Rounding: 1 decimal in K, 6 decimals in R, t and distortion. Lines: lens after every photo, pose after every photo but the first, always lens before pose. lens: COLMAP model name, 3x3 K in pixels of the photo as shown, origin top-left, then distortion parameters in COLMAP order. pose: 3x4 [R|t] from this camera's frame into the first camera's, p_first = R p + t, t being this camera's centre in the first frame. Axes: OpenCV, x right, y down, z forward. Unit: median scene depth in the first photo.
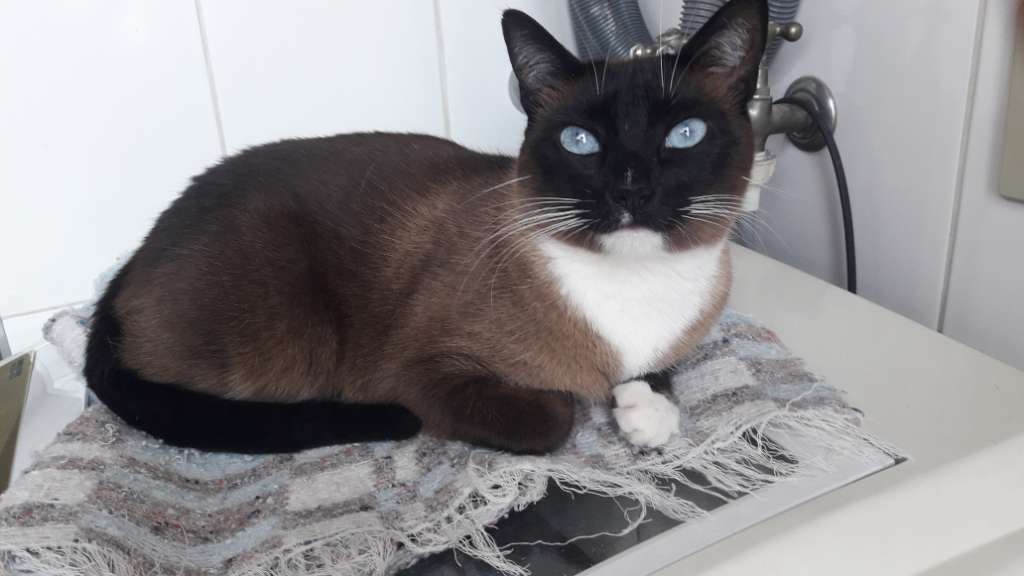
lens RADIAL K [[845.8, 0, 512.0], [0, 845.8, 288.0], [0, 0, 1]] dist [0.058863, -0.345840]
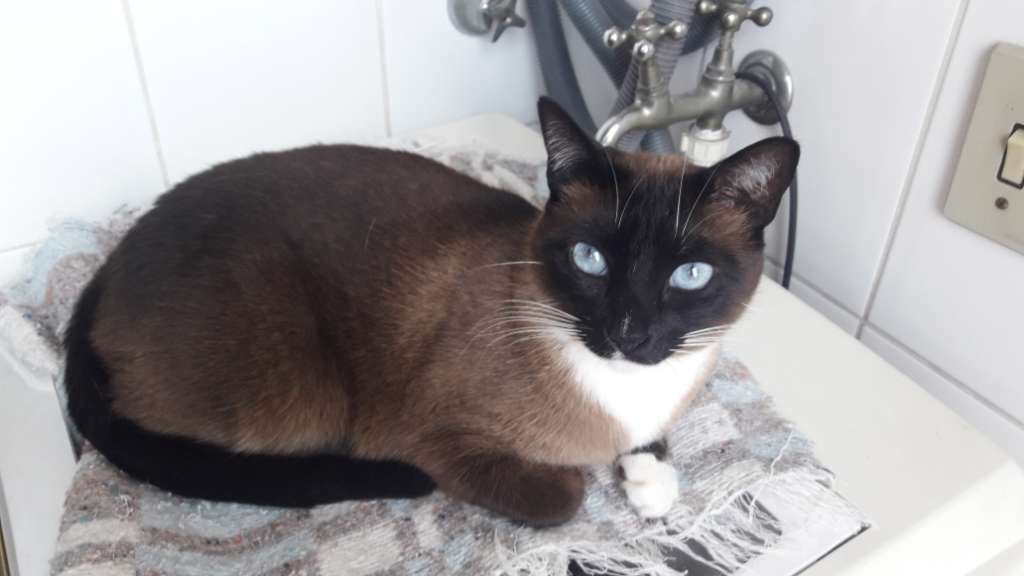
lens RADIAL K [[845.8, 0, 512.0], [0, 845.8, 288.0], [0, 0, 1]] dist [0.058863, -0.345840]
pose [[0.988533, -0.008755, 0.150754, -0.176160], [-0.025391, 0.974468, 0.223085, -0.325344], [-0.148858, -0.224354, 0.963071, 0.022715]]
